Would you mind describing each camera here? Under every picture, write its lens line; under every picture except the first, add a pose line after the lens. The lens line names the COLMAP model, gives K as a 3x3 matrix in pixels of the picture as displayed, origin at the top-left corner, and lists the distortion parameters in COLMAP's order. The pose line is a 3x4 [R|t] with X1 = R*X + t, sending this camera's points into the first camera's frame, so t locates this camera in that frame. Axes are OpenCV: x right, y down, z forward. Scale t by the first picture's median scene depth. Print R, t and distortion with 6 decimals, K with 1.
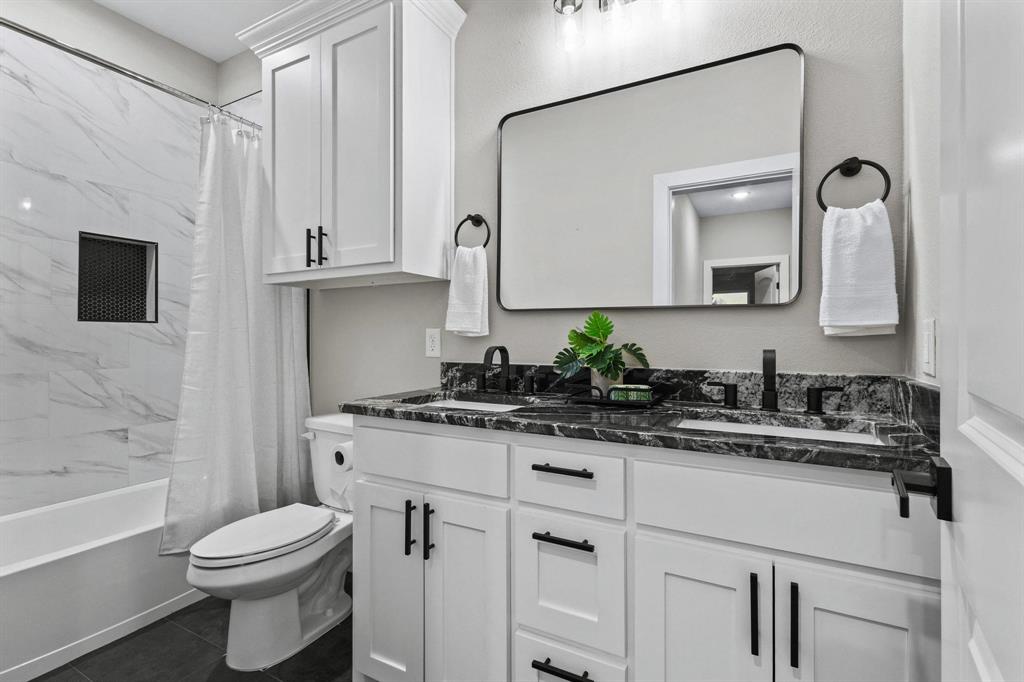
lens RADIAL K [[467.8, 0, 510.4], [0, 467.8, 338.6], [0, 0, 1]] dist [0.002708, 0.000315]
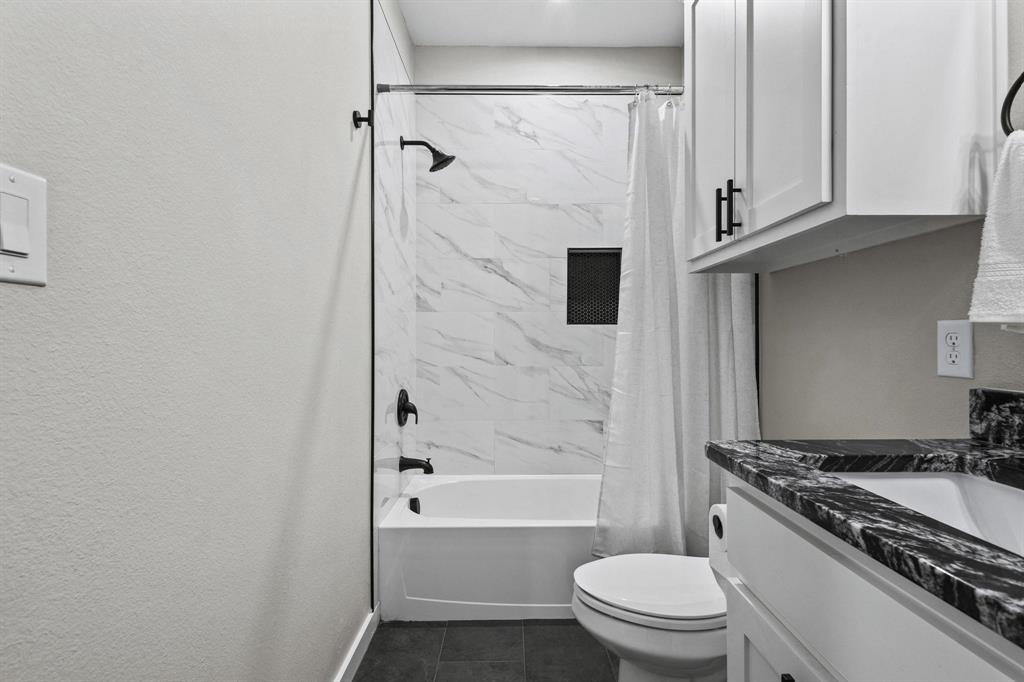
lens RADIAL K [[467.8, 0, 510.4], [0, 467.8, 338.6], [0, 0, 1]] dist [0.002708, 0.000315]
pose [[0.486632, -0.000340, -0.873607, 0.043745], [-0.000227, 1.000000, -0.000516, -0.001303], [0.873607, 0.000450, 0.486632, 0.340643]]
